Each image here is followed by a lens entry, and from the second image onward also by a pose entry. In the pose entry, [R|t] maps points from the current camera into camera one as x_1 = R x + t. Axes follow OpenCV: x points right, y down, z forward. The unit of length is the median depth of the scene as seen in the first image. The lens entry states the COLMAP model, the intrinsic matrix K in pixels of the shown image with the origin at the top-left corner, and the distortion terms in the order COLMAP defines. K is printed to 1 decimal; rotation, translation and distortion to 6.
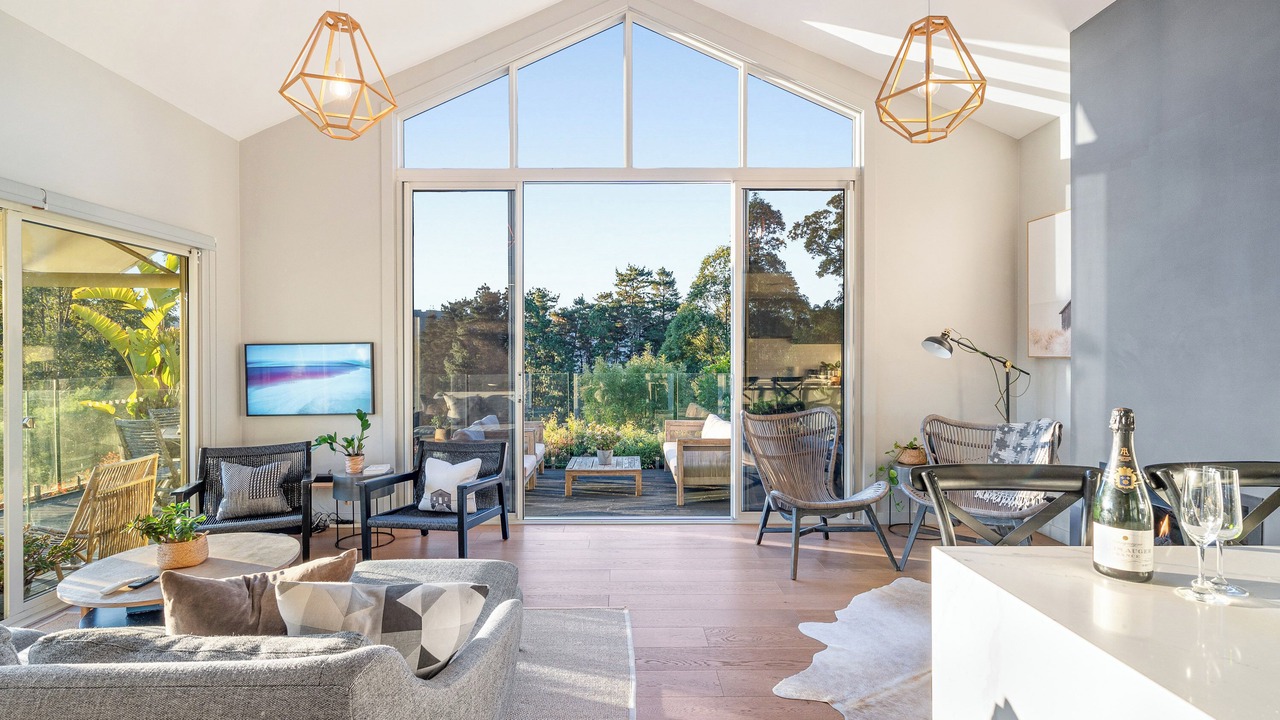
lens RADIAL K [[872.7, 0, 640.0], [0, 872.7, 360.0], [0, 0, 1]] dist [0.002310, 0.000398]
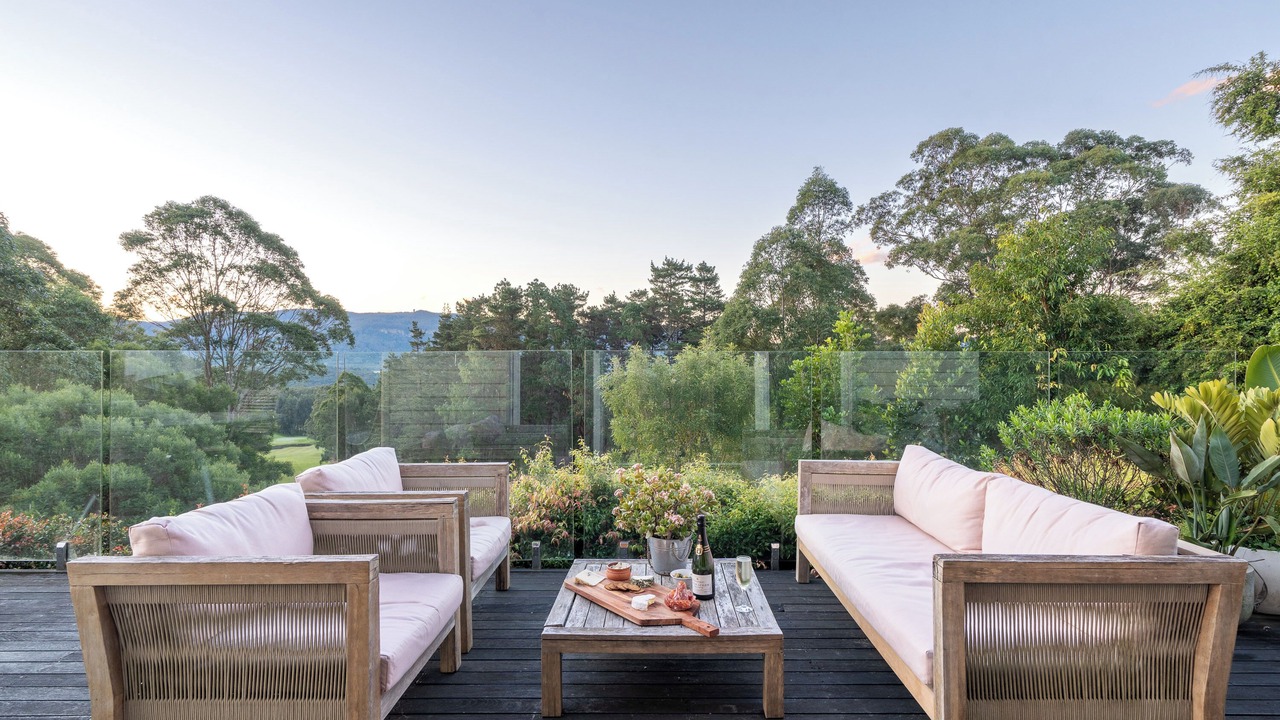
lens RADIAL K [[872.7, 0, 640.0], [0, 872.7, 360.0], [0, 0, 1]] dist [0.002310, 0.000398]
pose [[0.999326, 0.003288, -0.036570, -0.006556], [-0.003704, 0.999929, -0.011330, 0.005181], [0.036530, 0.011458, 0.999267, 0.115013]]
